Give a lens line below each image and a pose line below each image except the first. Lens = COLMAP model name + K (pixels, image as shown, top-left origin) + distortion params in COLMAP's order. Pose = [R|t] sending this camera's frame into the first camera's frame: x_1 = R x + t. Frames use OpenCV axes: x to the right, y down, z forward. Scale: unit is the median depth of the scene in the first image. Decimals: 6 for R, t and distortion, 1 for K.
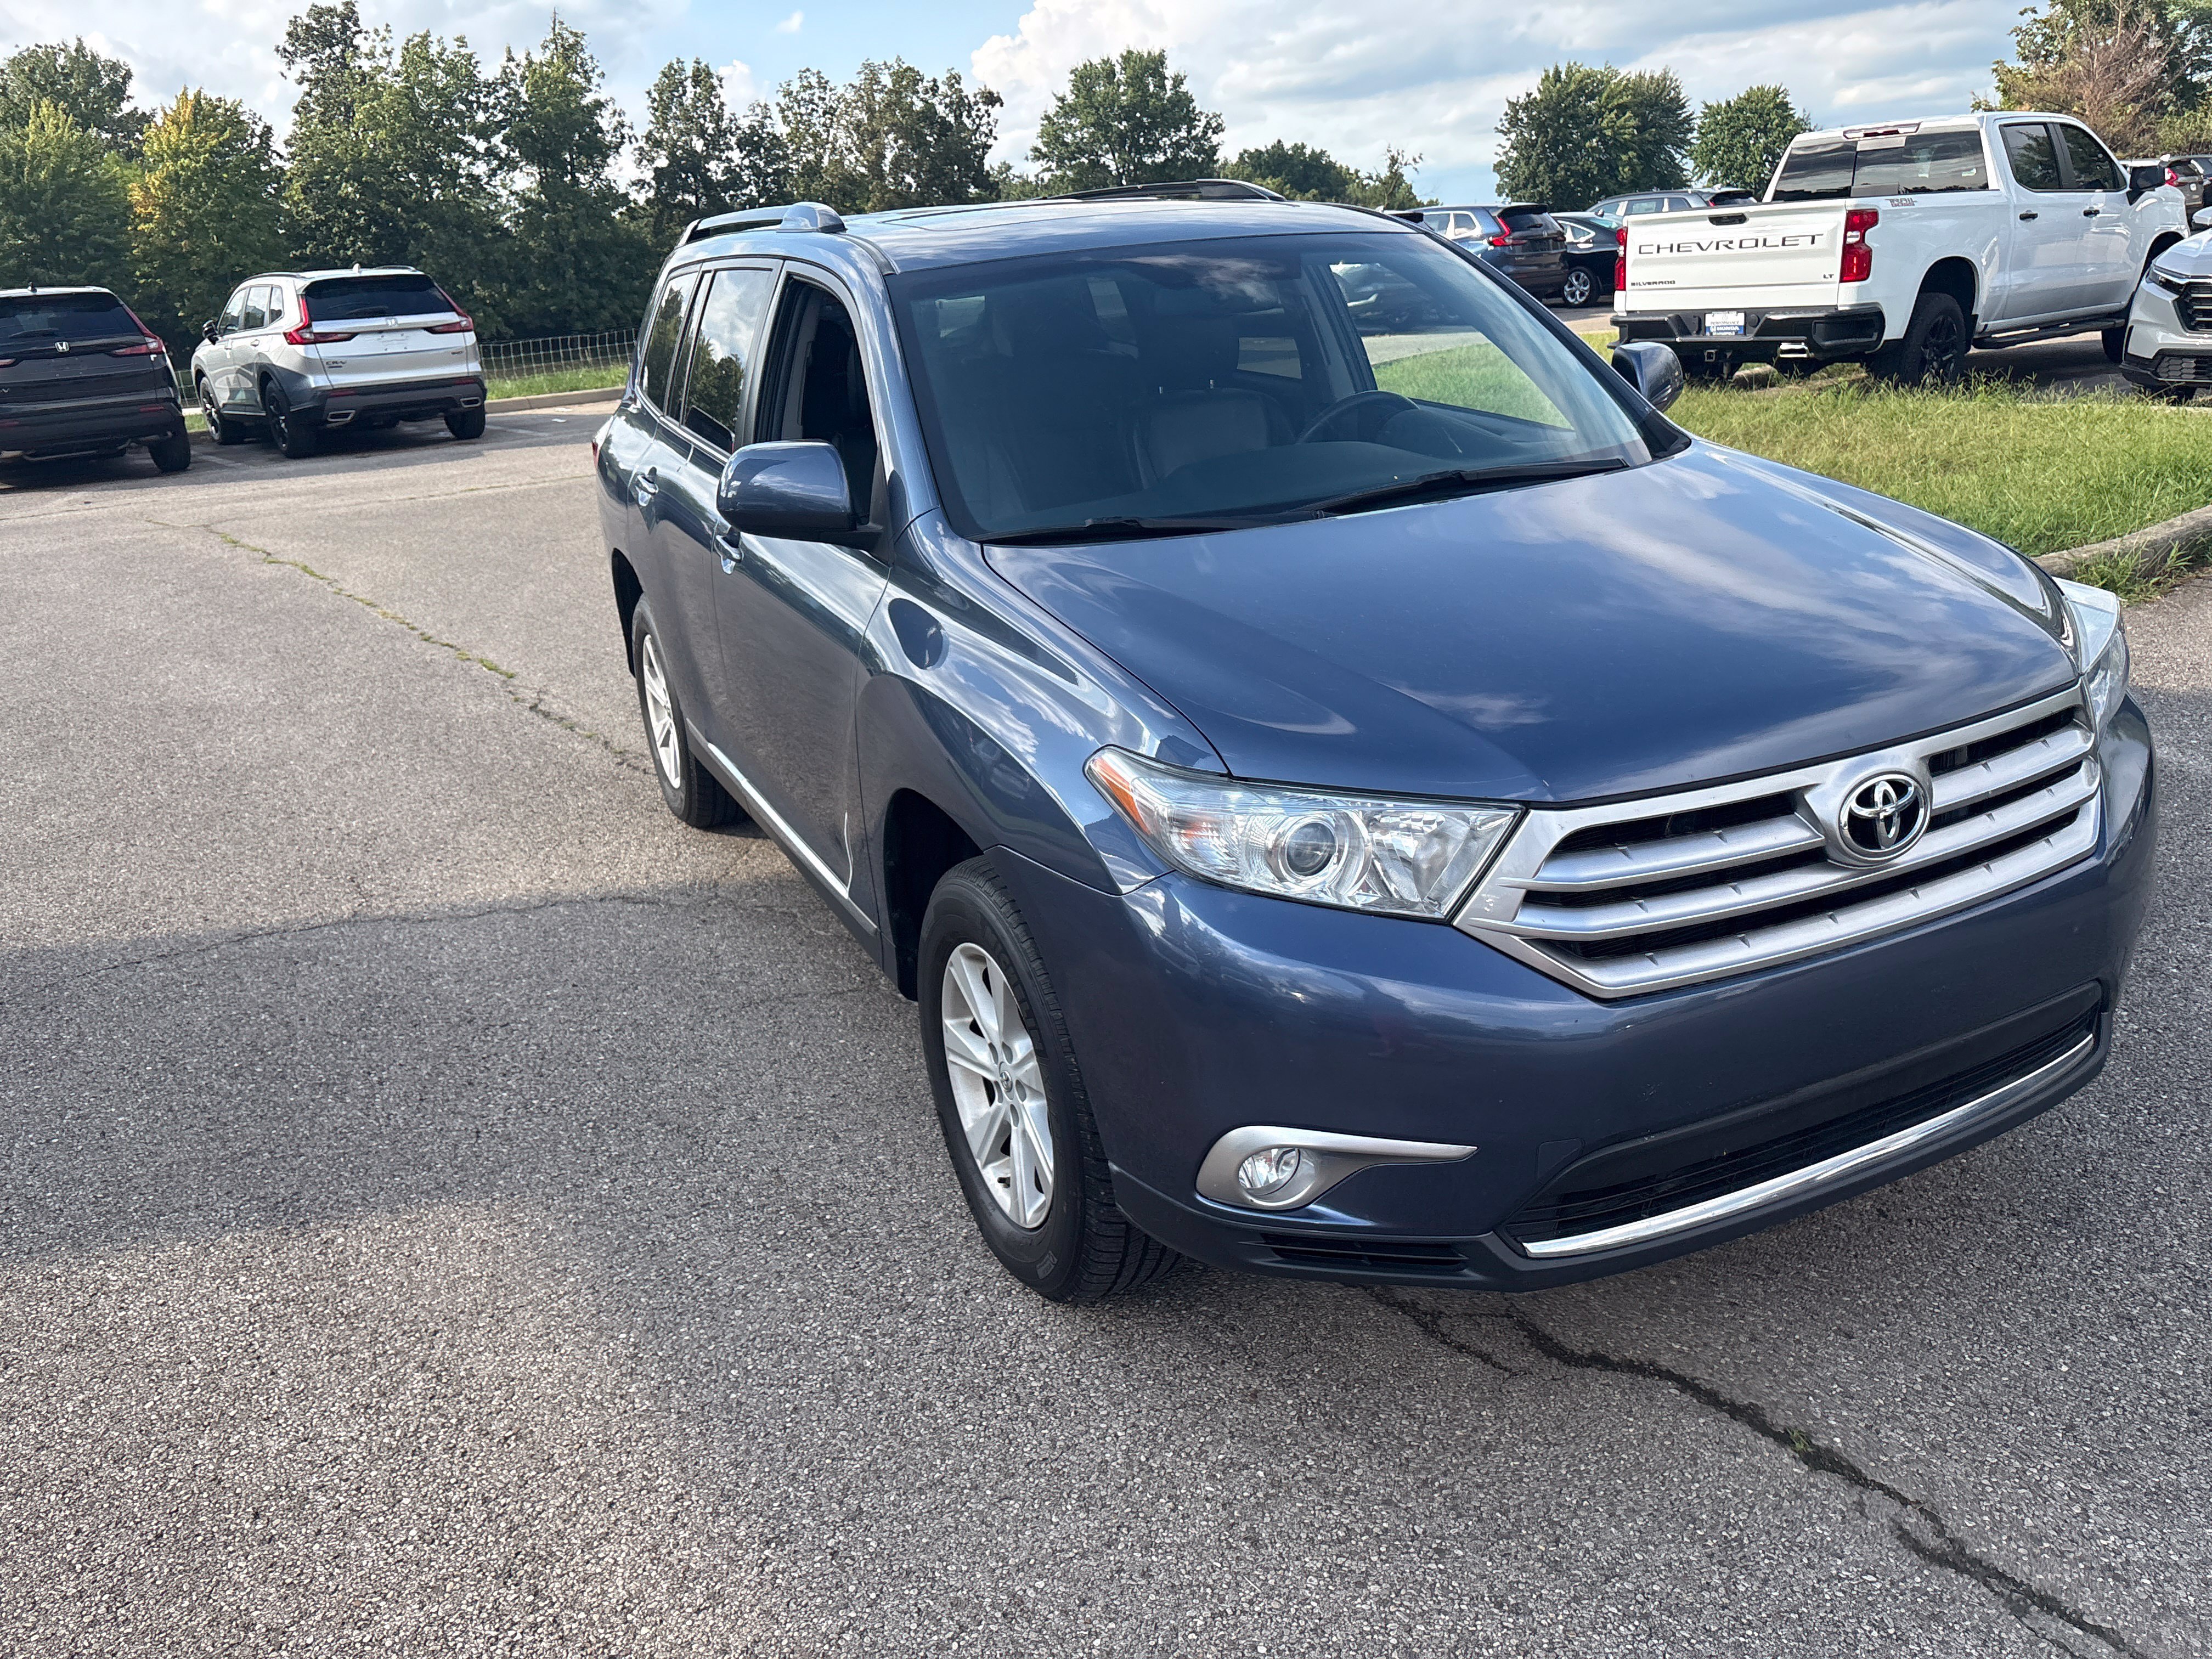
lens RADIAL K [[1661.9, 0, 1116.1], [0, 1661.9, 830.3], [0, 0, 1]] dist [0.062568, -0.064880]
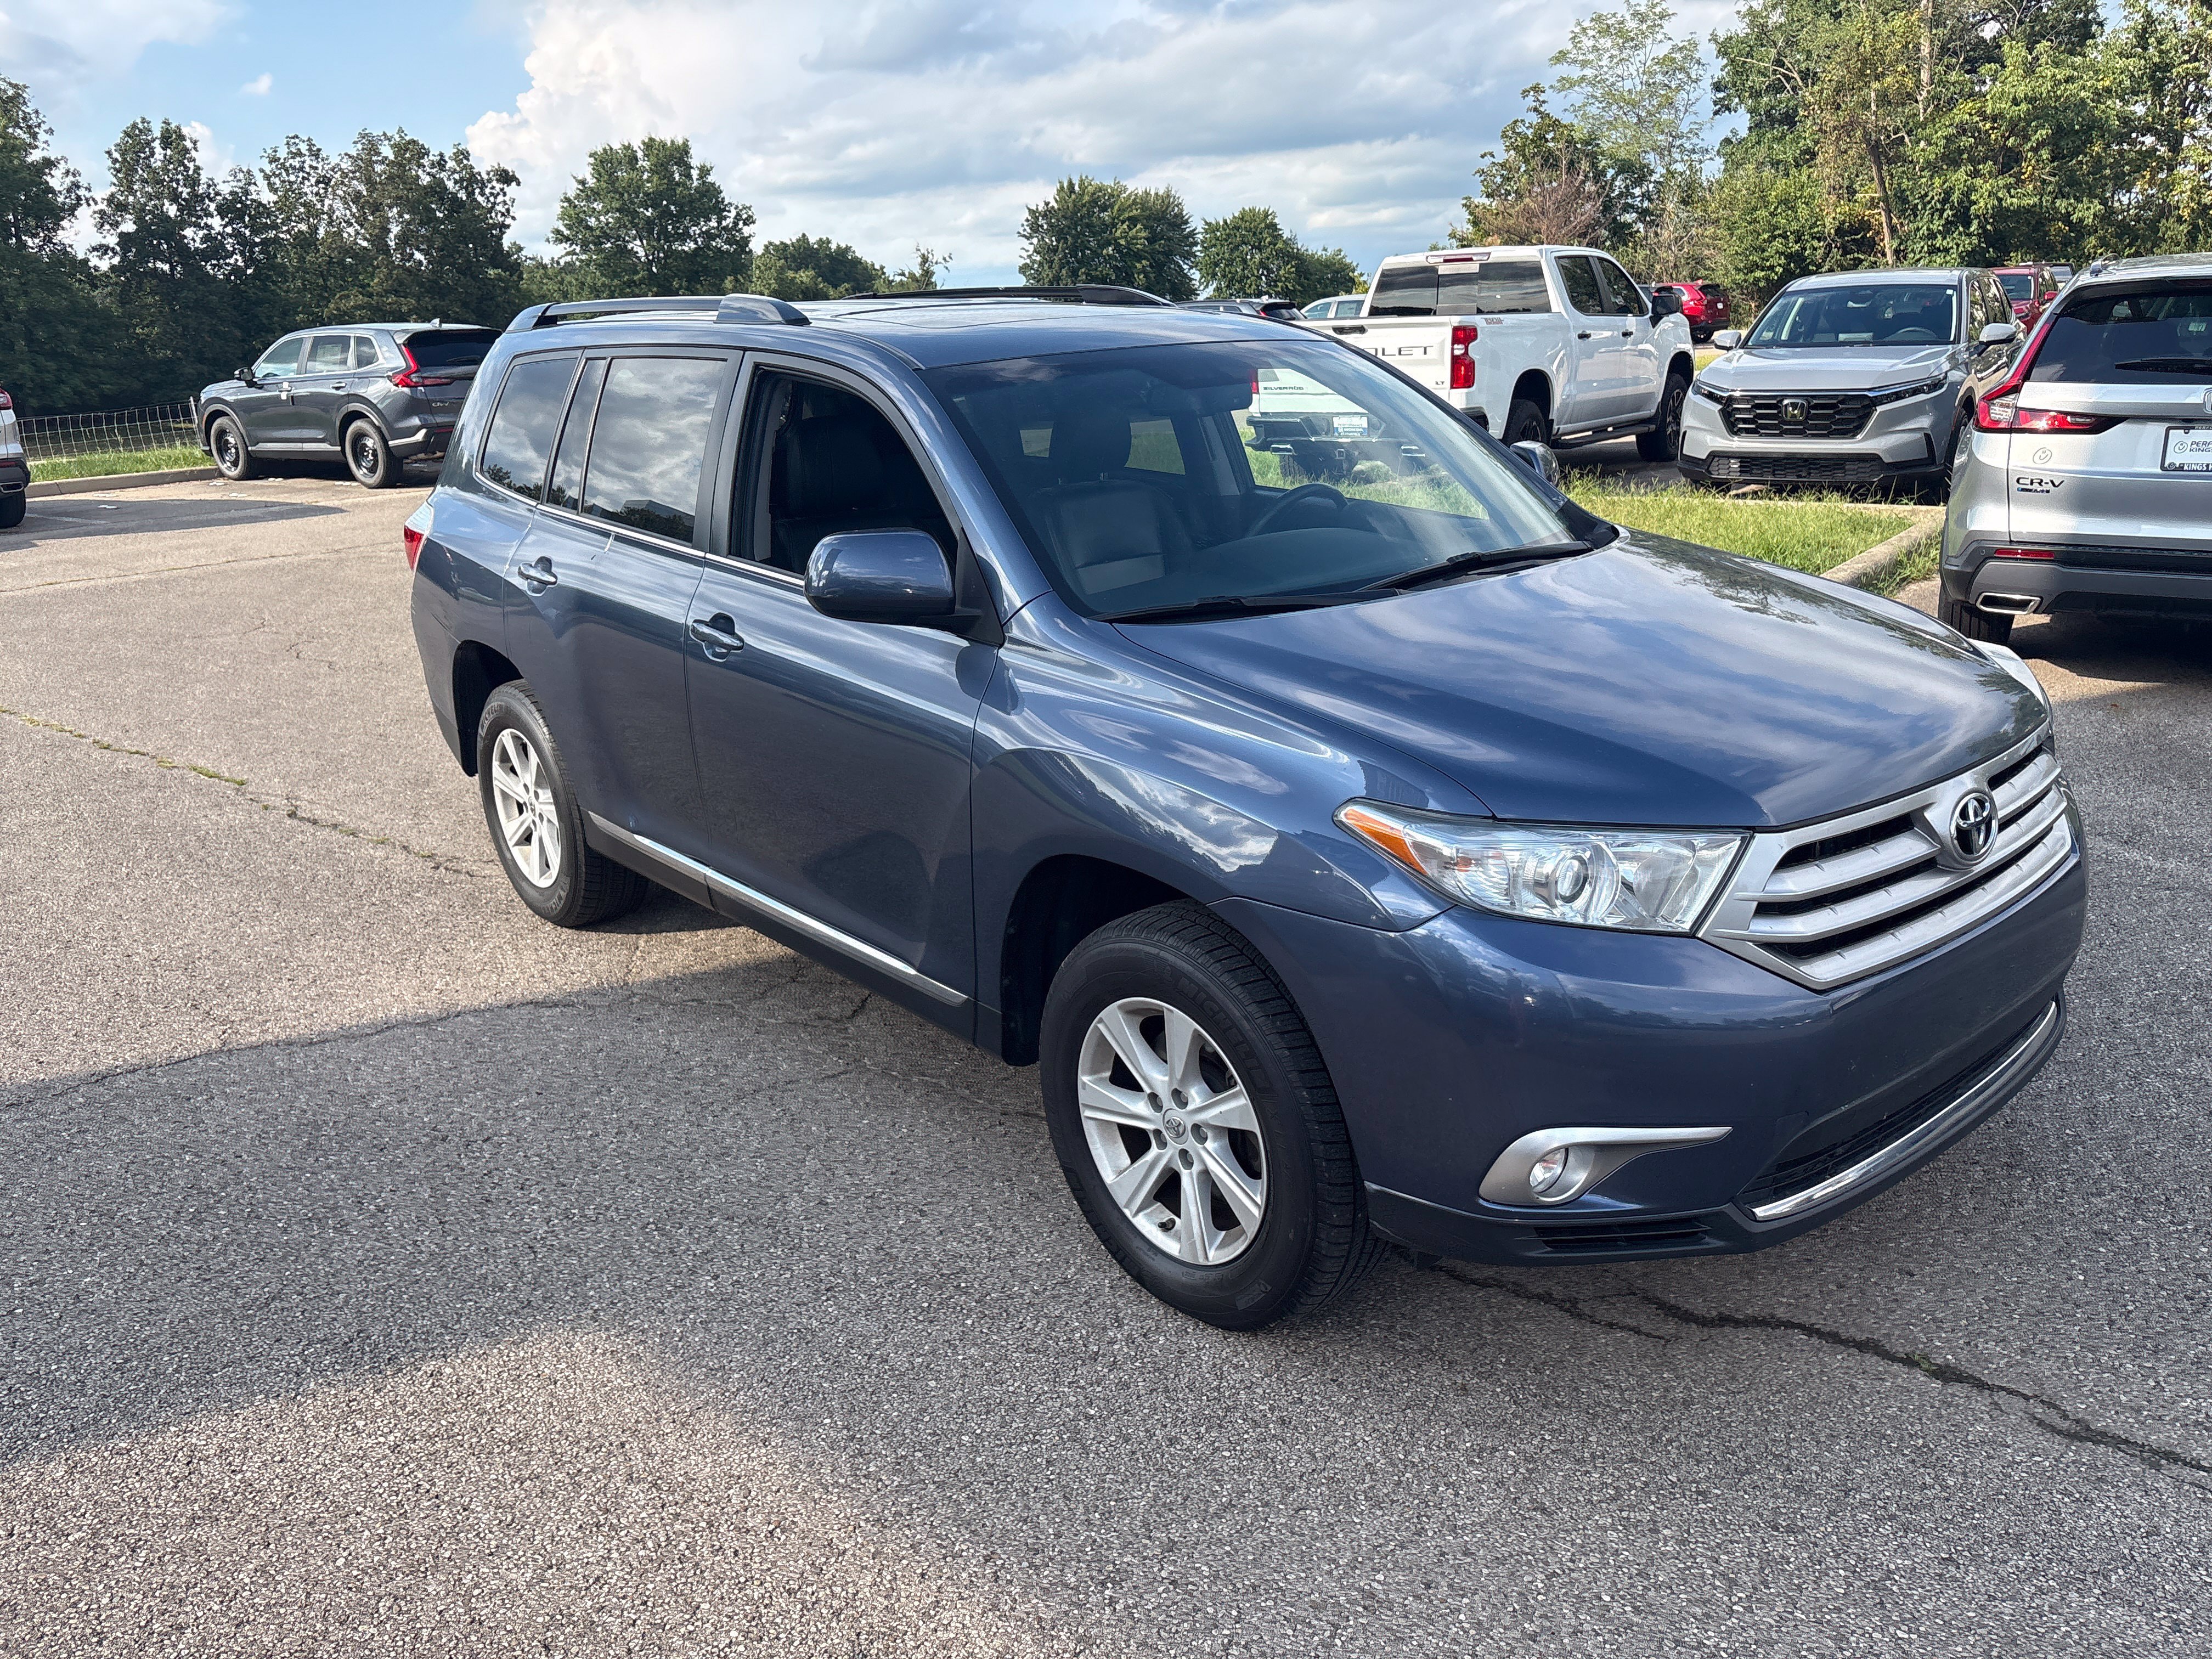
lens RADIAL K [[1672.3, 0, 1100.1], [0, 1672.3, 826.6], [0, 0, 1]] dist [0.063025, -0.068927]
pose [[0.966322, -0.046939, 0.253017, -0.061509], [0.060396, 0.997129, -0.045683, 0.001084], [-0.250146, 0.059426, 0.966383, -0.003942]]
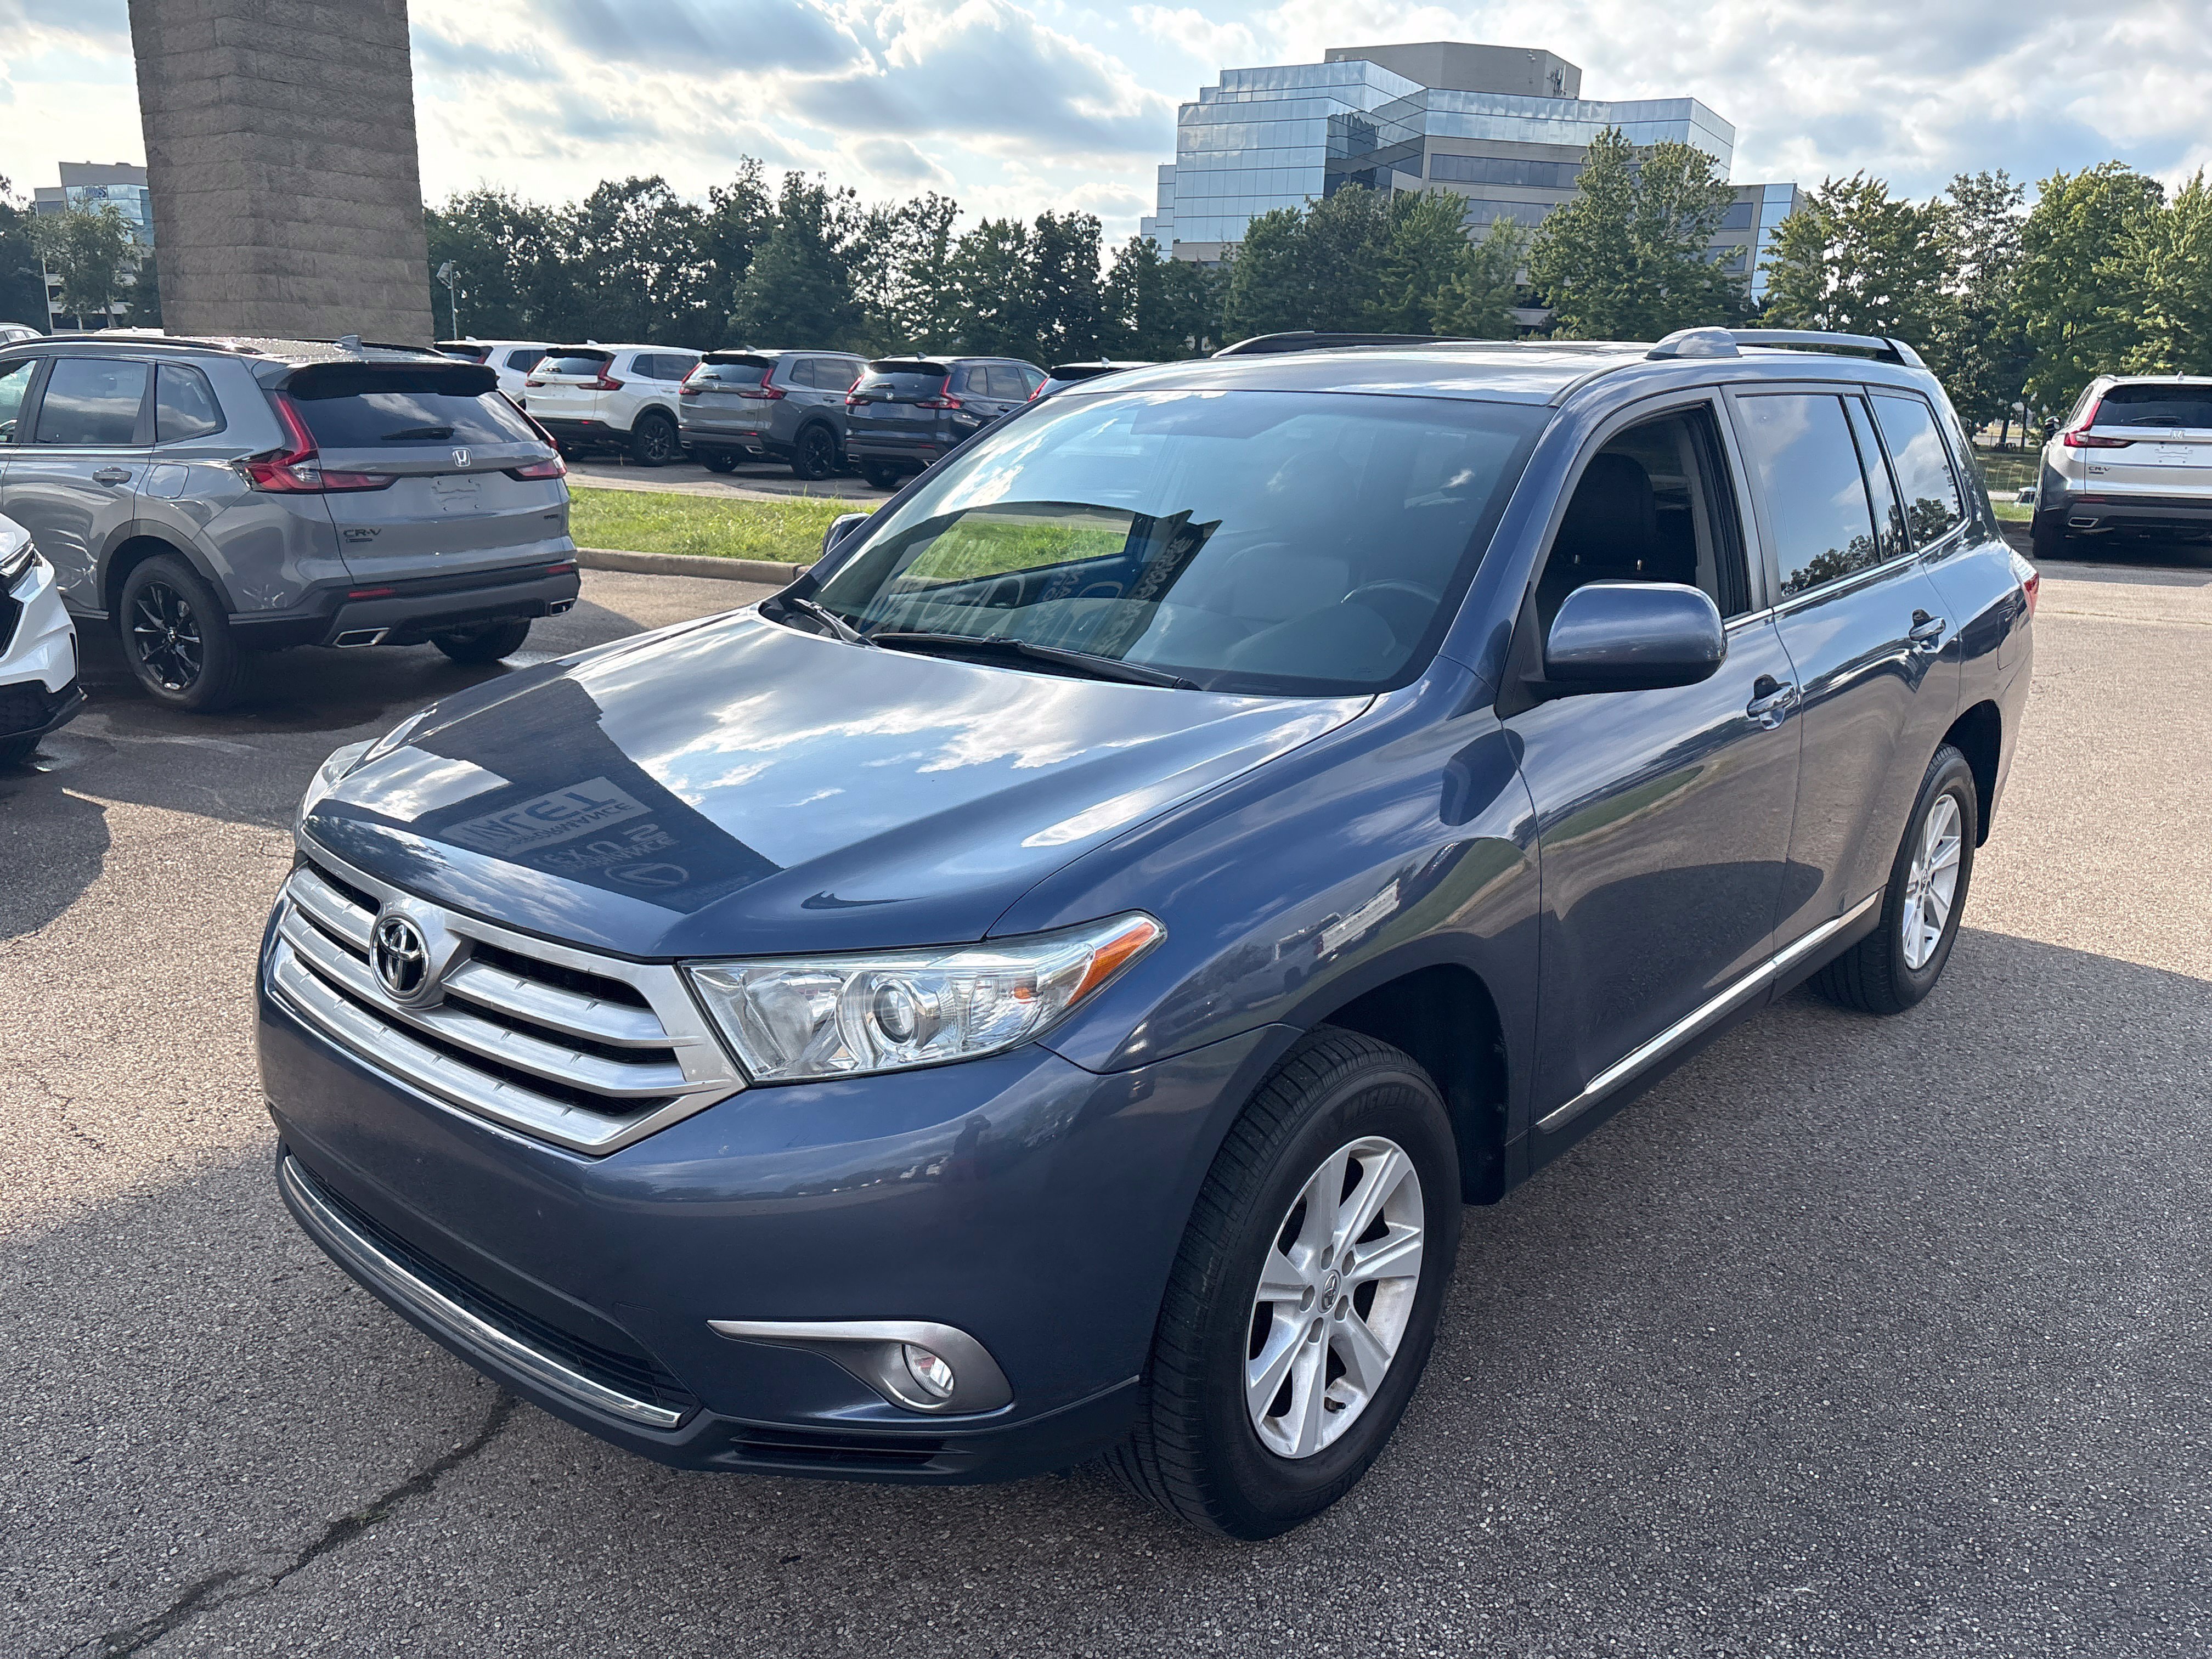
lens RADIAL K [[1666.5, 0, 1117.2], [0, 1666.5, 819.3], [0, 0, 1]] dist [0.037100, -0.033199]
pose [[0.400383, 0.300585, -0.865645, 0.195367], [-0.344699, 0.924689, 0.161655, -0.052987], [0.849044, 0.233663, 0.473842, 0.112451]]
